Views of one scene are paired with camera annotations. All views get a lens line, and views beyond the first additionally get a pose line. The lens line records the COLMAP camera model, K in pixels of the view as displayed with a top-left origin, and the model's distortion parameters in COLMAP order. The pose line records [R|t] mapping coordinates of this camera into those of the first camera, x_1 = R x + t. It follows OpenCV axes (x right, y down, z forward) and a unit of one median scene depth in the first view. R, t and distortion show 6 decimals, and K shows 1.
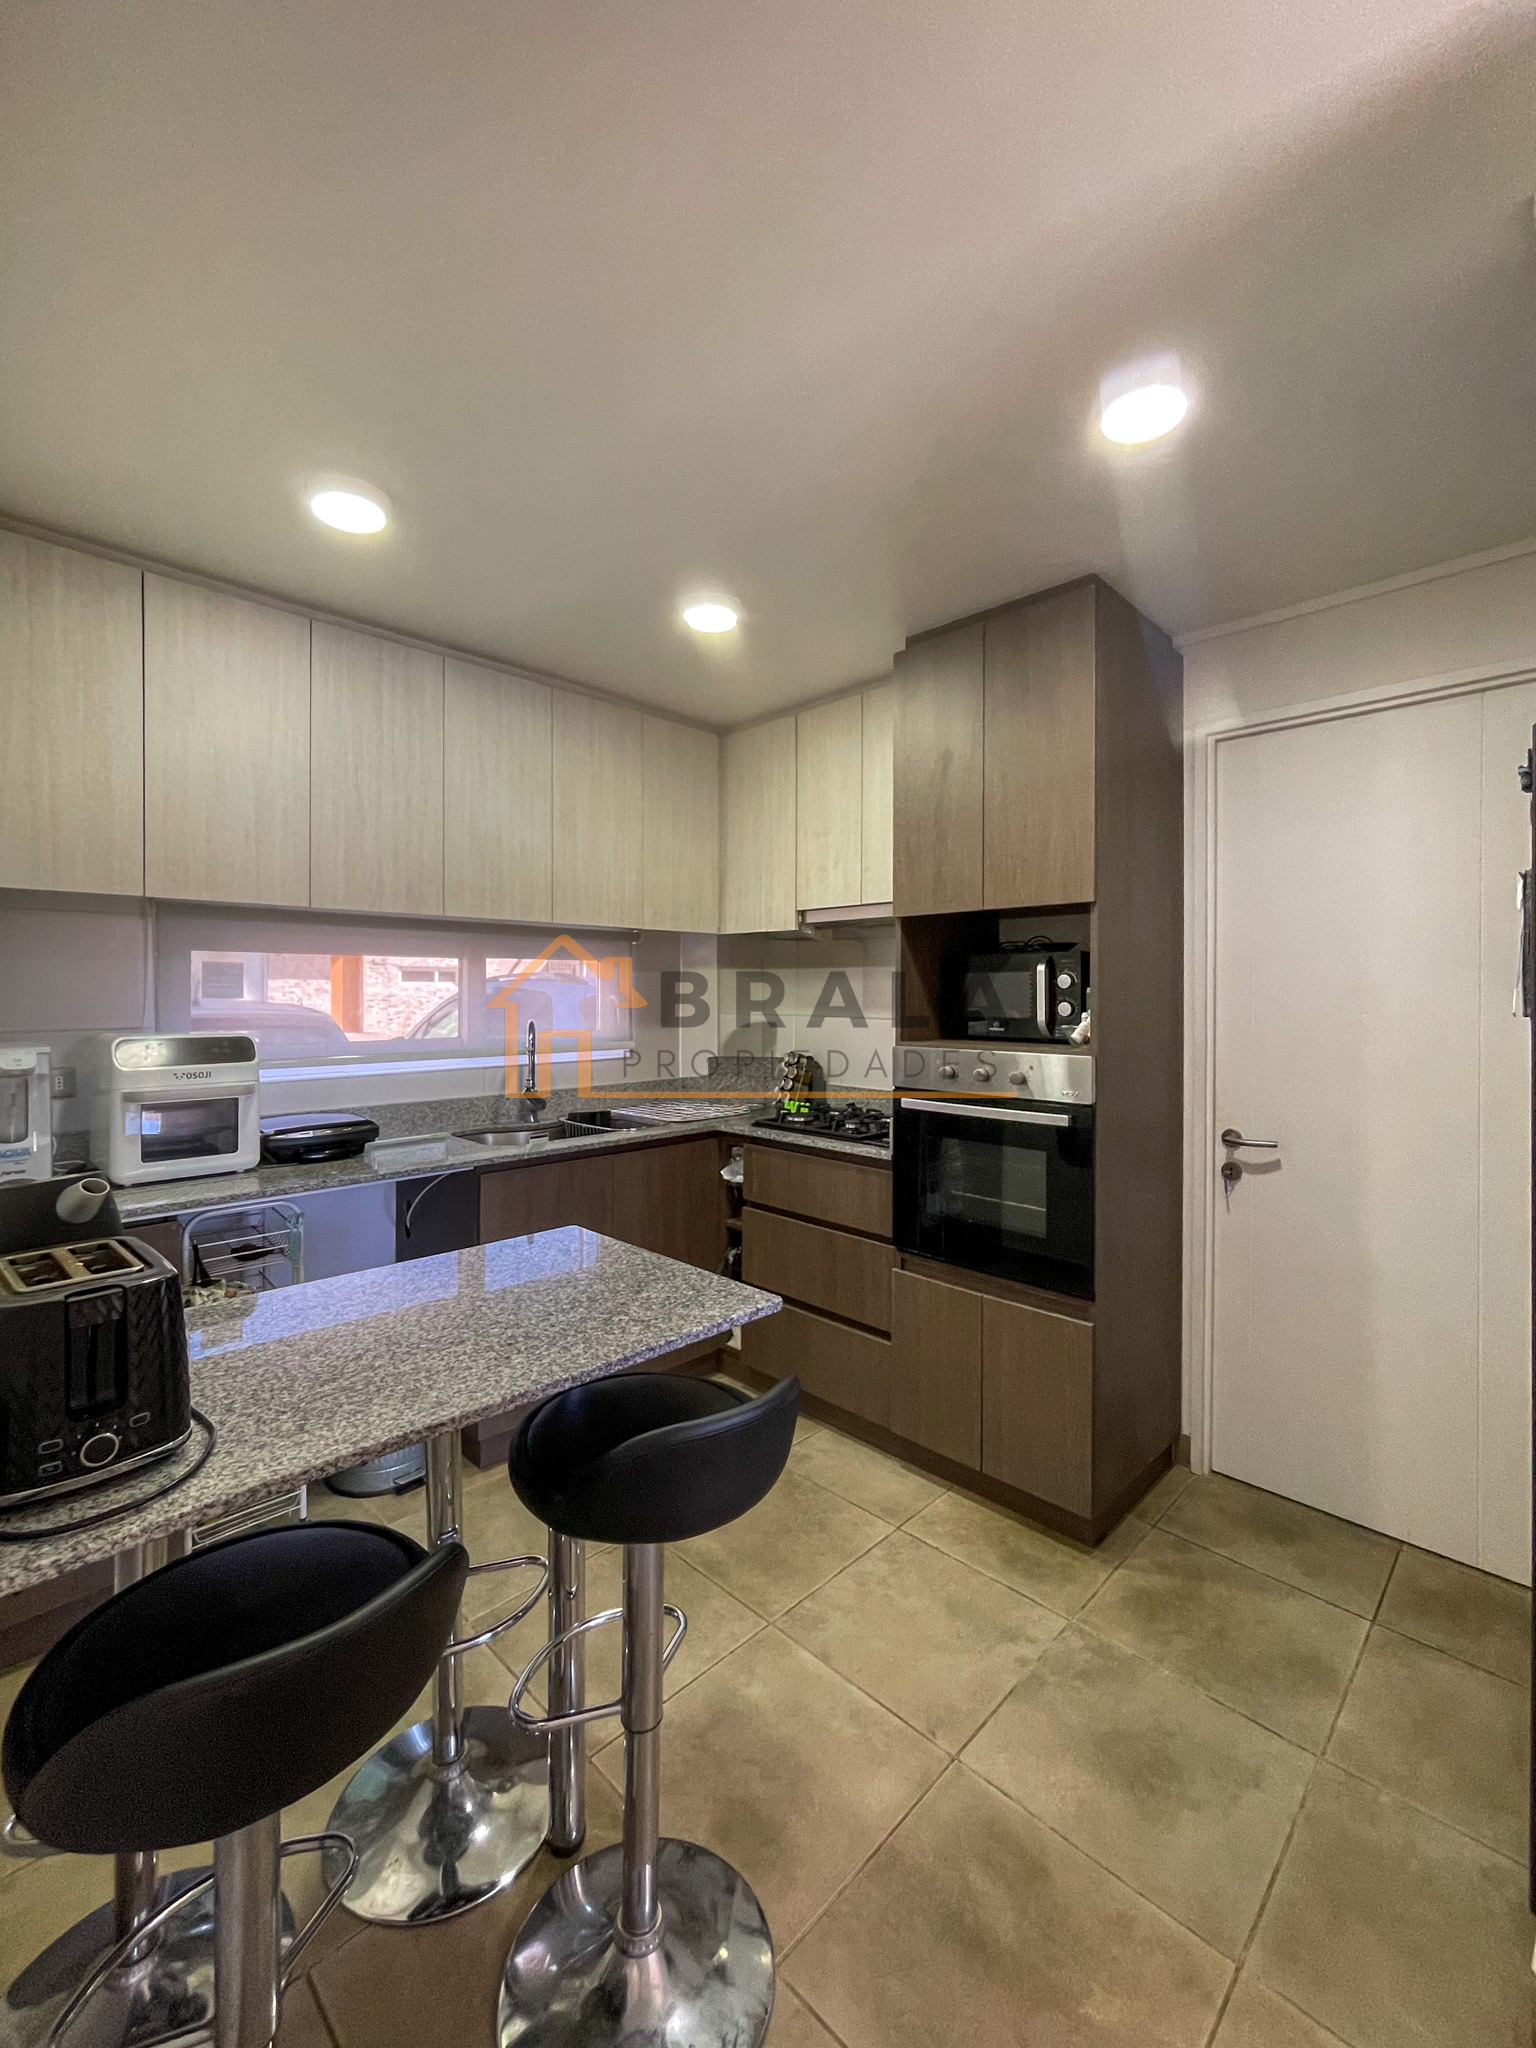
lens RADIAL K [[866.4, 0, 766.1], [0, 866.4, 1013.7], [0, 0, 1]] dist [0.000268, 0.000309]
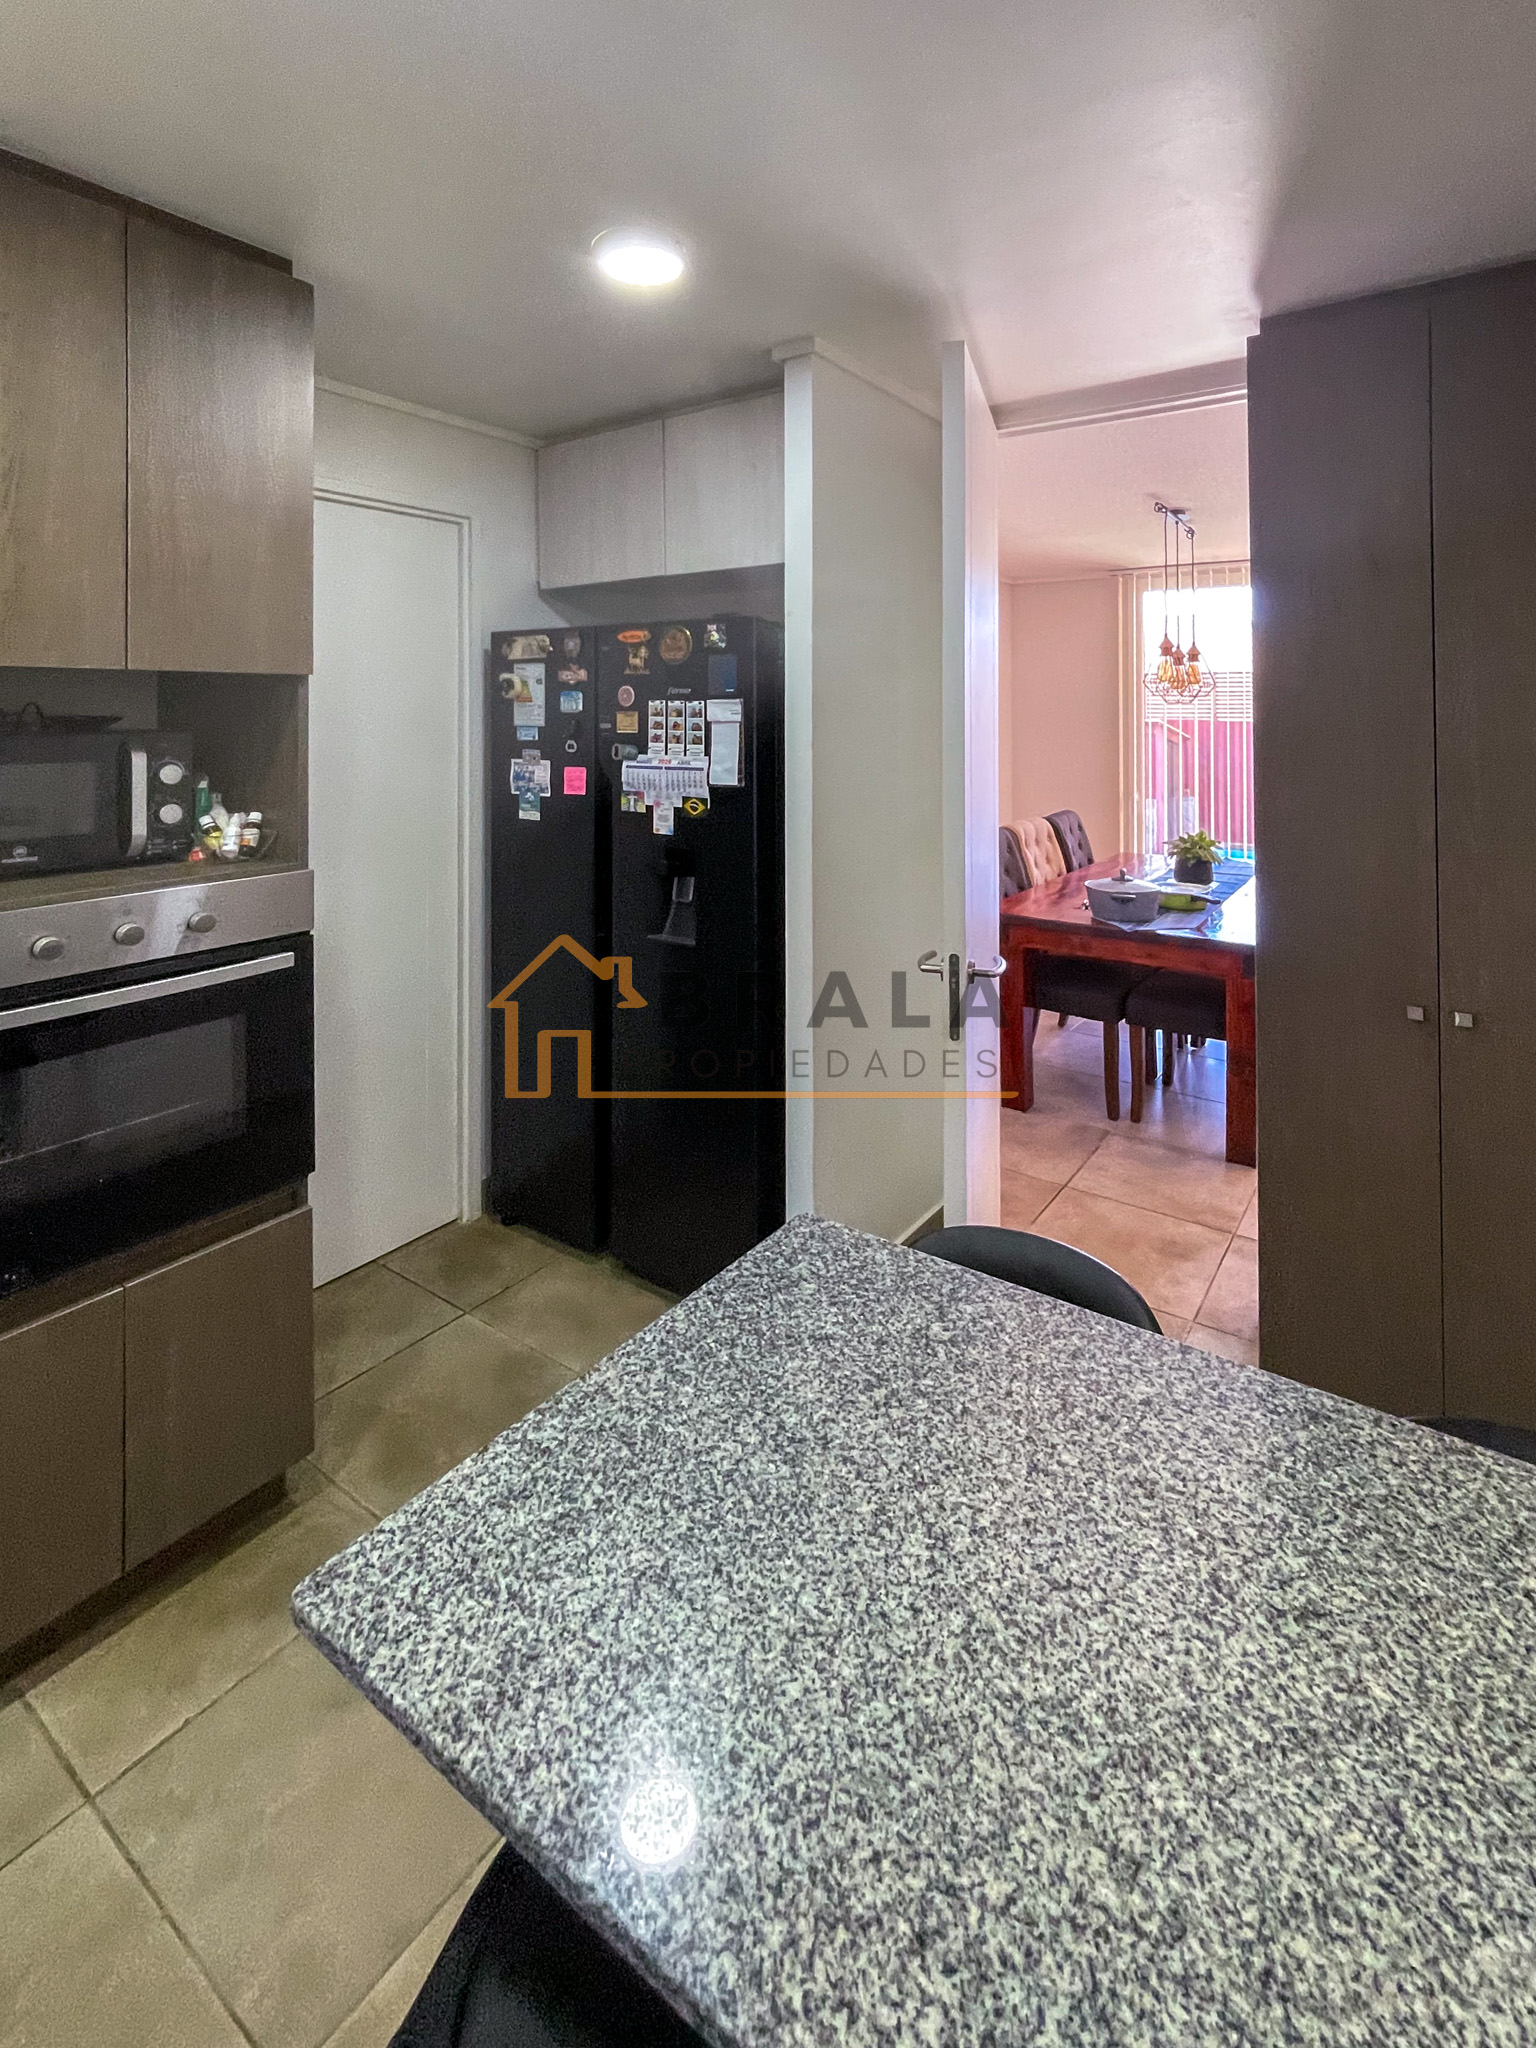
lens RADIAL K [[866.4, 0, 766.1], [0, 866.4, 1013.7], [0, 0, 1]] dist [0.000268, 0.000309]
pose [[-0.142141, -0.305903, 0.941392, -0.701118], [0.028175, 0.949413, 0.312763, -0.096268], [-0.989445, 0.070981, -0.126332, 1.190680]]
